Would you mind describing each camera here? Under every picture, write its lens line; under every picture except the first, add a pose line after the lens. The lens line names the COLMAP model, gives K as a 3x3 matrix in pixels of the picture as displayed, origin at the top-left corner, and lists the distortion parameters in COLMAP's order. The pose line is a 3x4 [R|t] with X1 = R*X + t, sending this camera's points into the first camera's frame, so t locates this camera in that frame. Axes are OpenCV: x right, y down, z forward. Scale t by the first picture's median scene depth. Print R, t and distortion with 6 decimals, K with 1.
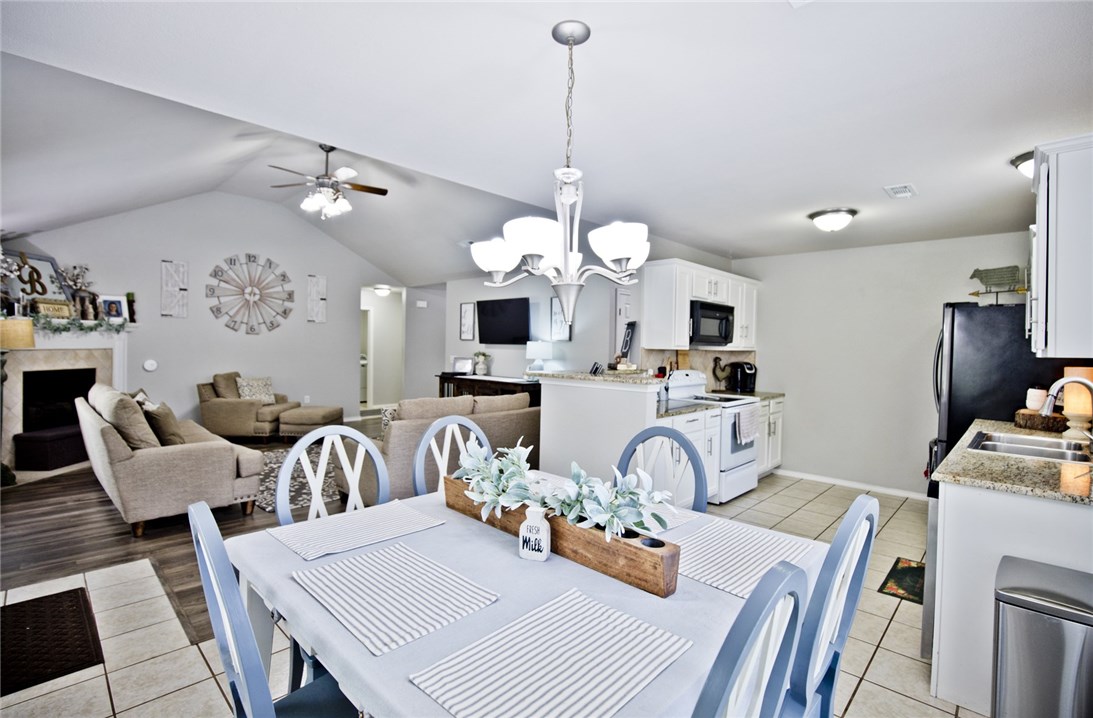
lens RADIAL K [[504.3, 0, 549.5], [0, 504.3, 351.3], [0, 0, 1]] dist [-0.037403, 0.007353]
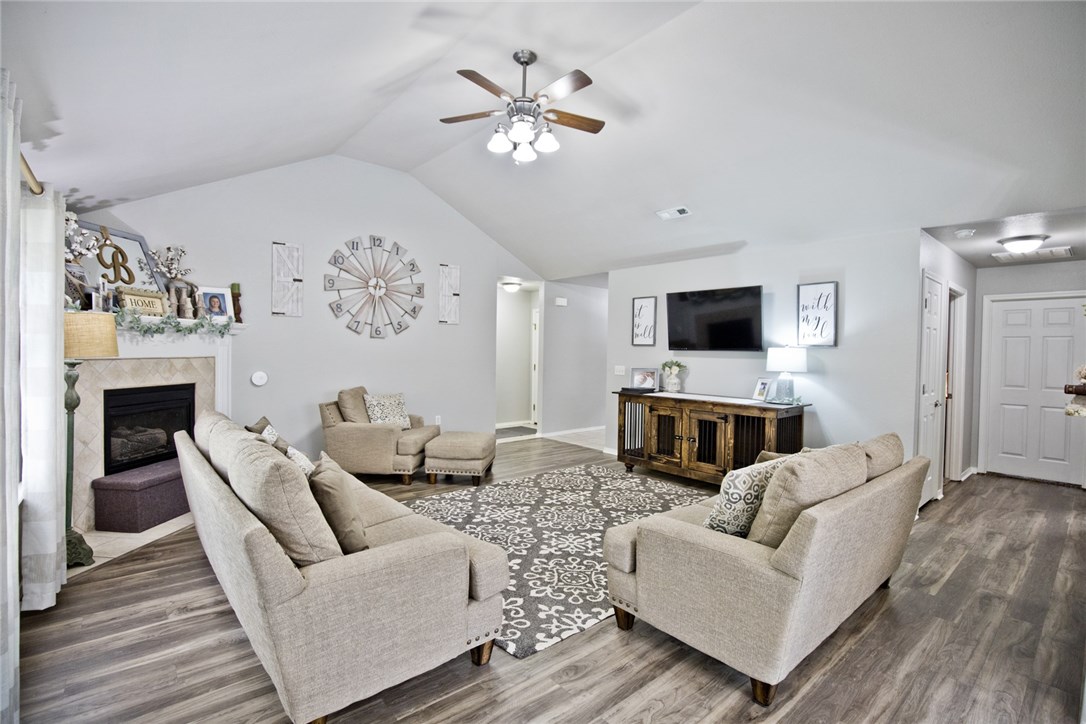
lens RADIAL K [[499.3, 0, 549.9], [0, 499.3, 361.4], [0, 0, 1]] dist [-0.034659, 0.005819]
pose [[0.995381, 0.002172, -0.095980, -0.343008], [-0.001438, 0.999969, 0.007721, -0.005553], [0.095994, -0.007547, 0.995353, 0.334616]]
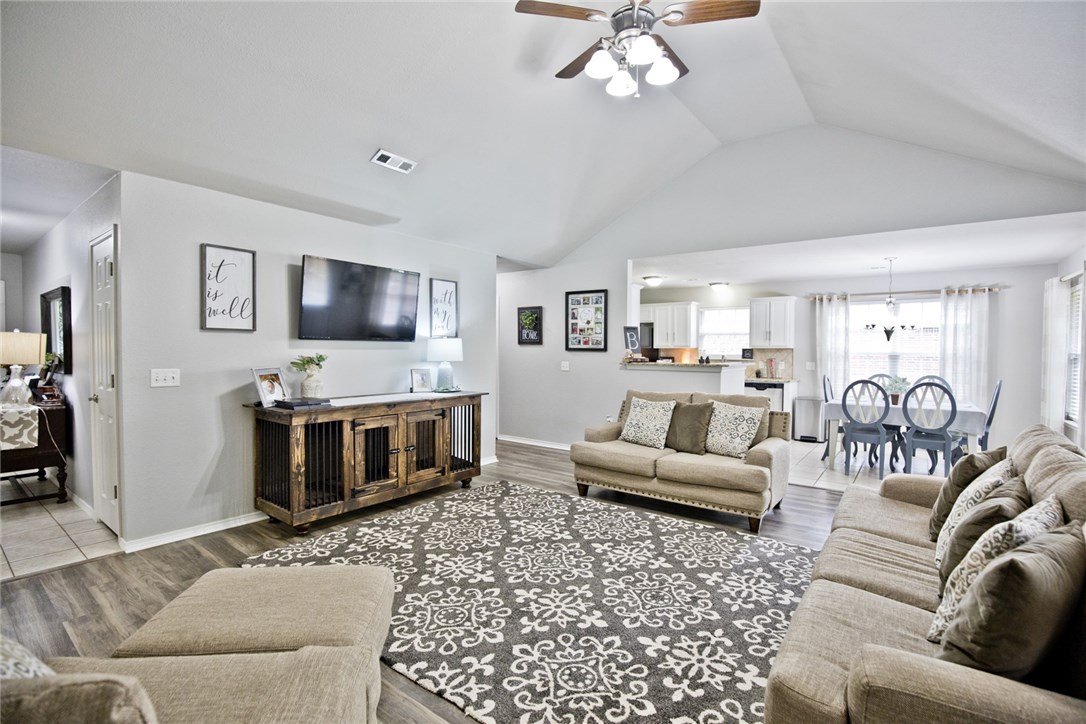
lens RADIAL K [[499.3, 0, 549.9], [0, 499.3, 361.4], [0, 0, 1]] dist [-0.034659, 0.005819]
pose [[-0.117608, -0.043084, 0.992125, -0.934216], [0.001891, 0.999047, 0.043609, -0.020023], [-0.993058, 0.007005, -0.117414, 1.132329]]
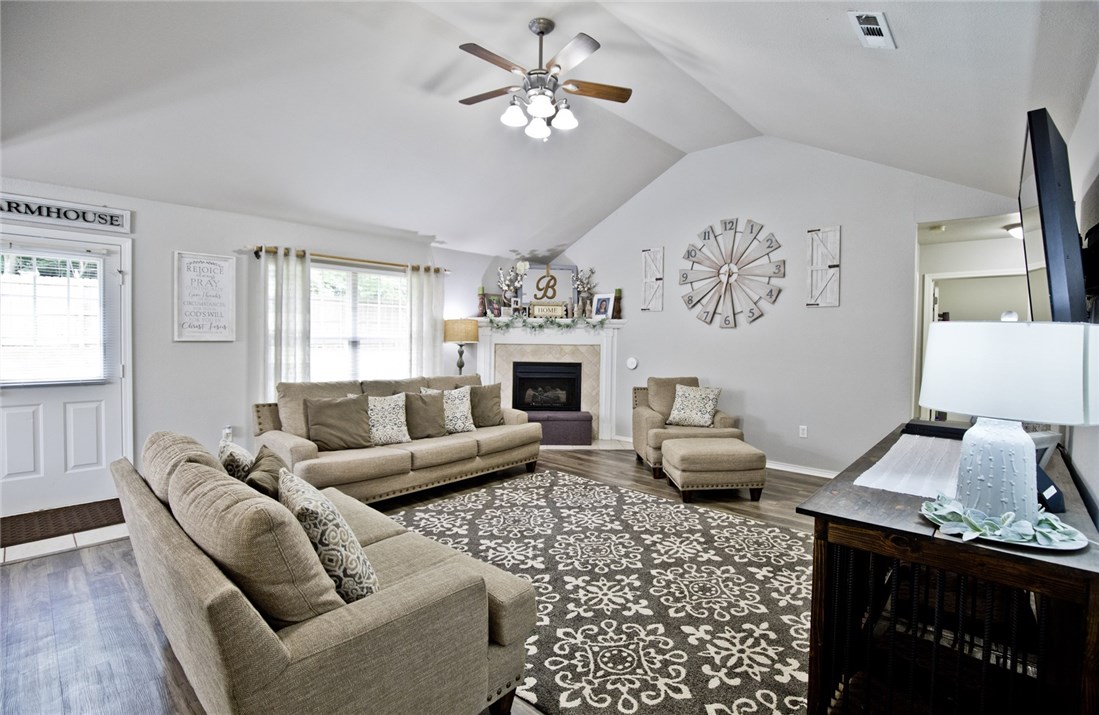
lens RADIAL K [[508.5, 0, 555.0], [0, 508.5, 347.5], [0, 0, 1]] dist [-0.023755, 0.000631]
pose [[0.021211, 0.009179, -0.999733, 0.201161], [-0.025663, 0.999633, 0.008633, -0.008119], [0.999446, 0.025473, 0.021438, 1.004088]]
